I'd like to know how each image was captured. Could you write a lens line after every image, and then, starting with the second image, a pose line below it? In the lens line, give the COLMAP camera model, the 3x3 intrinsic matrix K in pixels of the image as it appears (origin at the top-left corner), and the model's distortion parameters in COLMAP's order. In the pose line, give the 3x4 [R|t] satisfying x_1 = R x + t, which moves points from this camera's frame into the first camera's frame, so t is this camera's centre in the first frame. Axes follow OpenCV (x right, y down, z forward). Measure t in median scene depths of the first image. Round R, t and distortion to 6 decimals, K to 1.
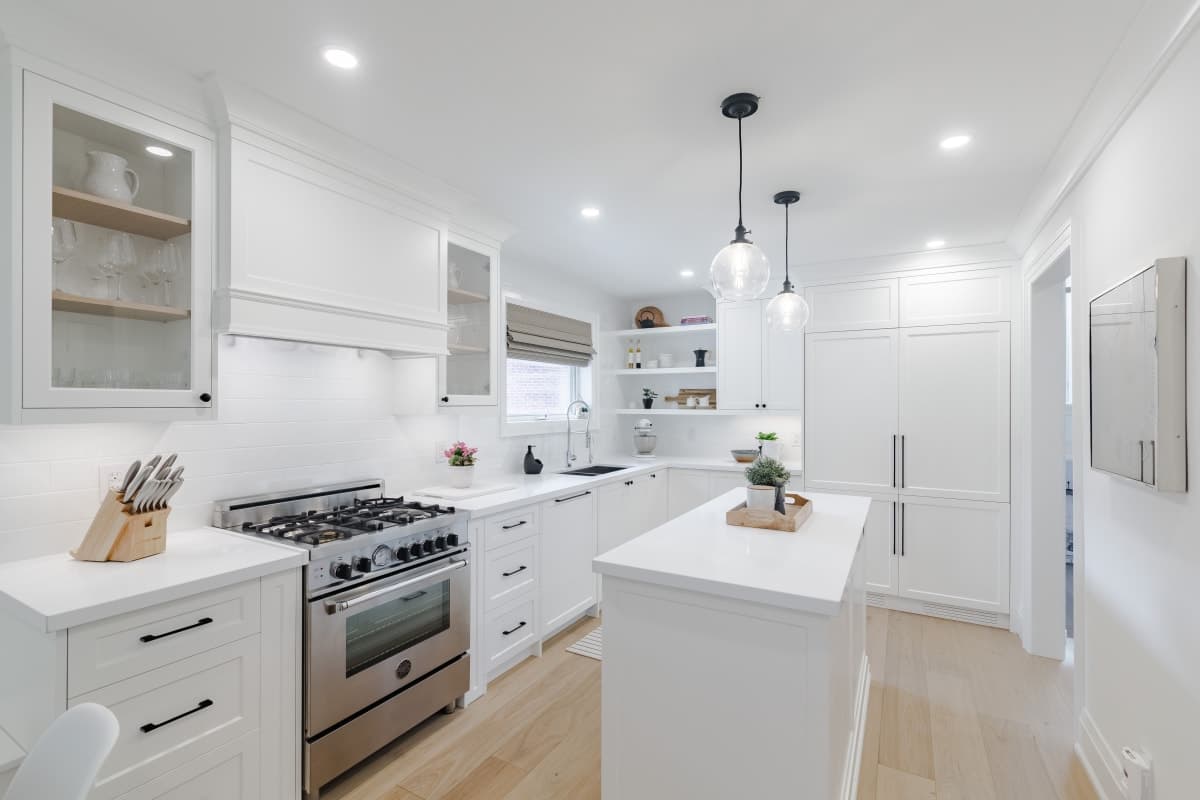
lens RADIAL K [[532.5, 0, 564.4], [0, 532.5, 403.1], [0, 0, 1]] dist [-0.001411, -0.000508]
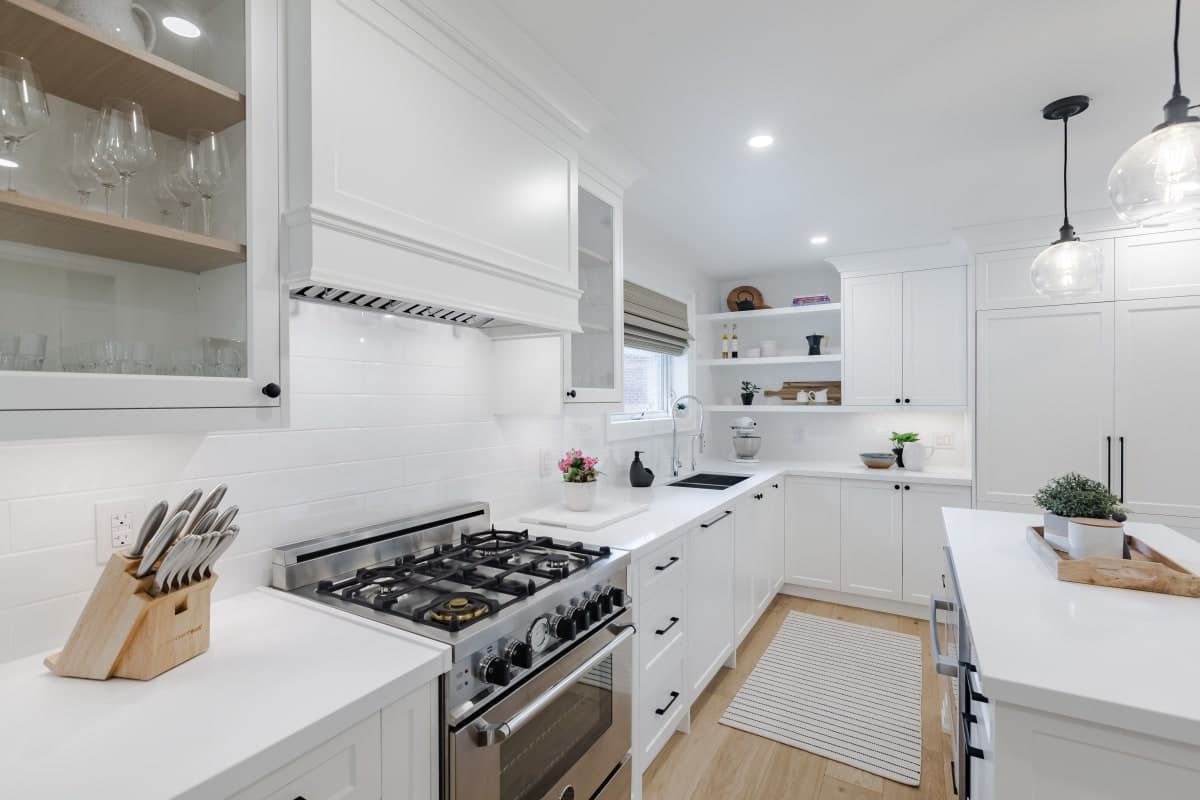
lens RADIAL K [[532.5, 0, 574.1], [0, 532.5, 403.8], [0, 0, 1]] dist [-0.001411, -0.000508]
pose [[0.999971, -0.005332, 0.005485, -0.200776], [0.005291, 0.999959, 0.007409, 0.001325], [-0.005524, -0.007379, 0.999958, 0.236842]]
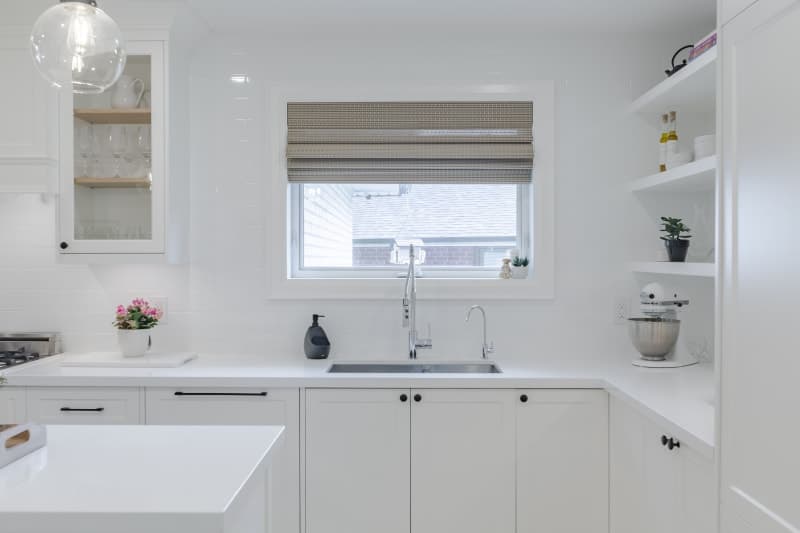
lens RADIAL K [[765.1, 0, 405.9], [0, 765.1, 264.3], [0, 0, 1]] dist [0.011589, 0.000000]
pose [[0.515523, 0.012274, -0.856788, 0.966648], [0.000774, 0.999890, 0.014790, 0.004473], [0.856875, -0.008288, 0.515457, 0.740274]]
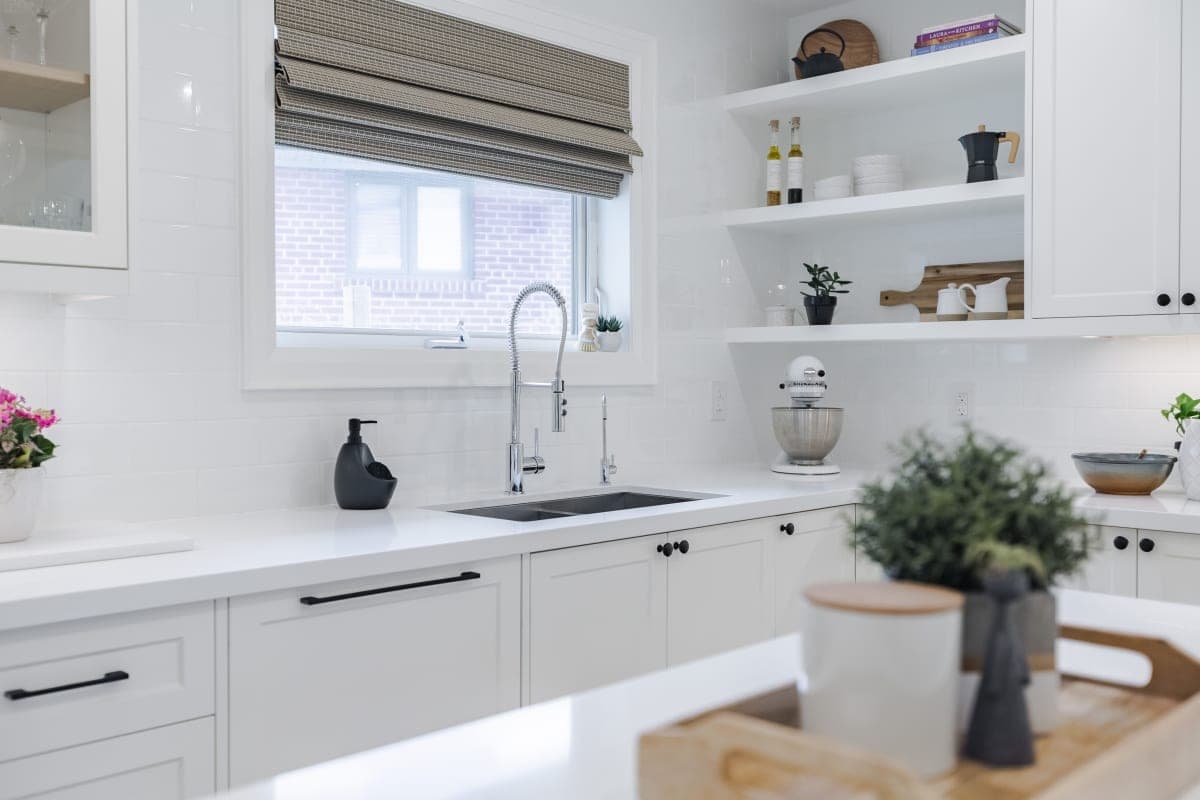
lens RADIAL K [[1147.6, 0, 554.5], [0, 1147.6, 391.1], [0, 0, 1]] dist [0.011589, 0.000000]
pose [[0.975186, 0.006211, -0.221298, 0.246216], [-0.001773, 0.999793, 0.020244, 0.058949], [0.221378, -0.019349, 0.974996, 0.432267]]
